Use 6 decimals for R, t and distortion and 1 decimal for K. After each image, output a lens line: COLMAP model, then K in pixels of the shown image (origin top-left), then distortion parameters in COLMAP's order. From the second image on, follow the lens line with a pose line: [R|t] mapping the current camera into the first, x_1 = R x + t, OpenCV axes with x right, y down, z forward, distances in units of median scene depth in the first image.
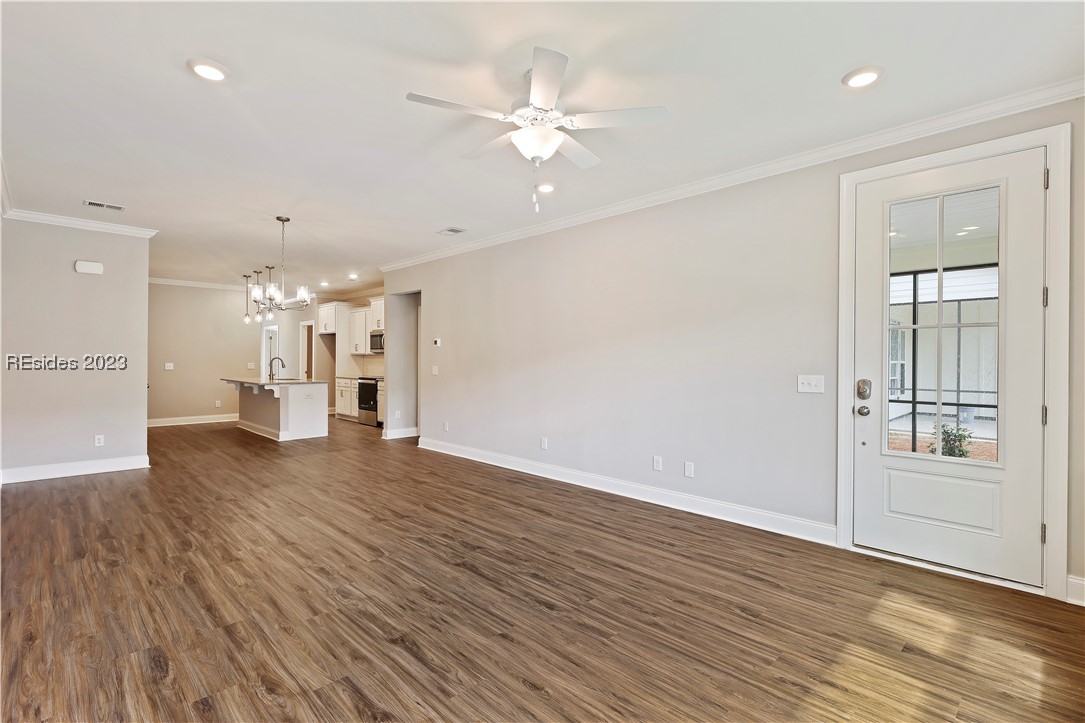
lens RADIAL K [[507.0, 0, 553.4], [0, 507.0, 359.6], [0, 0, 1]] dist [0.000707, 0.000302]
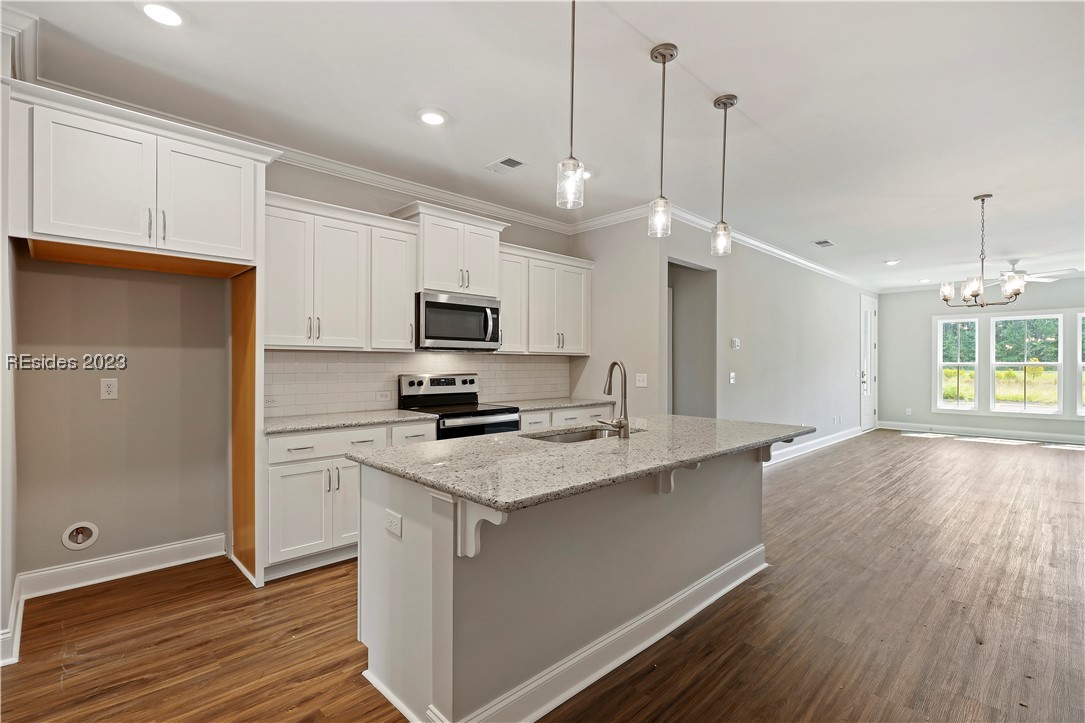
lens RADIAL K [[507.0, 0, 540.9], [0, 507.0, 367.5], [0, 0, 1]] dist [0.000707, 0.000302]
pose [[0.021013, -0.013636, 0.999686, -1.965886], [-0.002424, 0.999903, 0.013690, -0.010793], [-0.999776, -0.002711, 0.020978, 2.418747]]
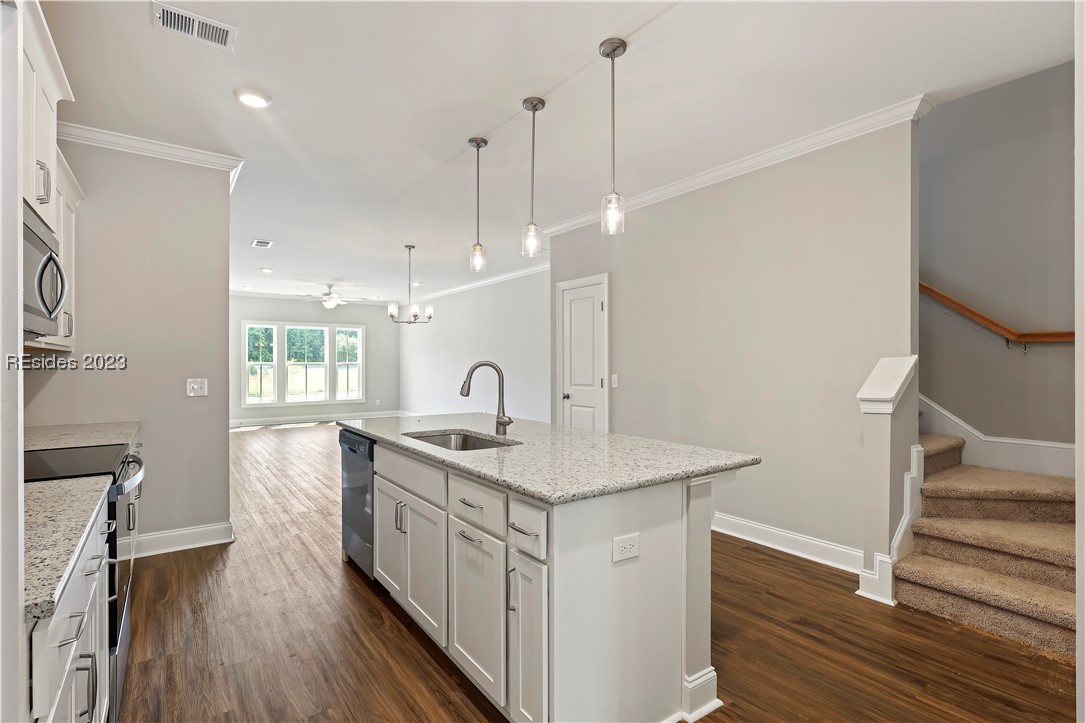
lens RADIAL K [[507.0, 0, 545.0], [0, 507.0, 363.1], [0, 0, 1]] dist [0.000707, 0.000302]
pose [[-0.988685, -0.004096, 0.149949, -1.461240], [-0.004013, 0.999992, 0.000853, -0.009170], [-0.149951, 0.000242, -0.988693, 3.021351]]
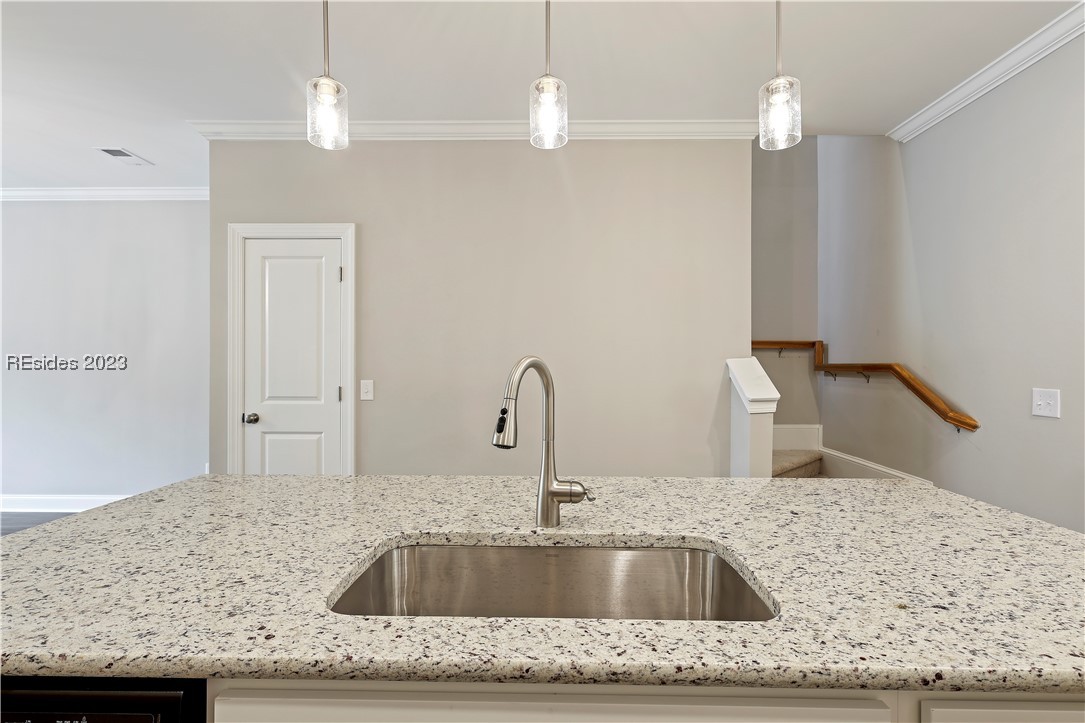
lens RADIAL K [[507.0, 0, 542.0], [0, 507.0, 358.2], [0, 0, 1]] dist [0.000707, 0.000302]
pose [[-0.720049, -0.015055, -0.693760, -1.071525], [-0.006436, 0.999867, -0.015017, -0.005547], [0.693893, -0.006348, -0.720050, 2.543314]]
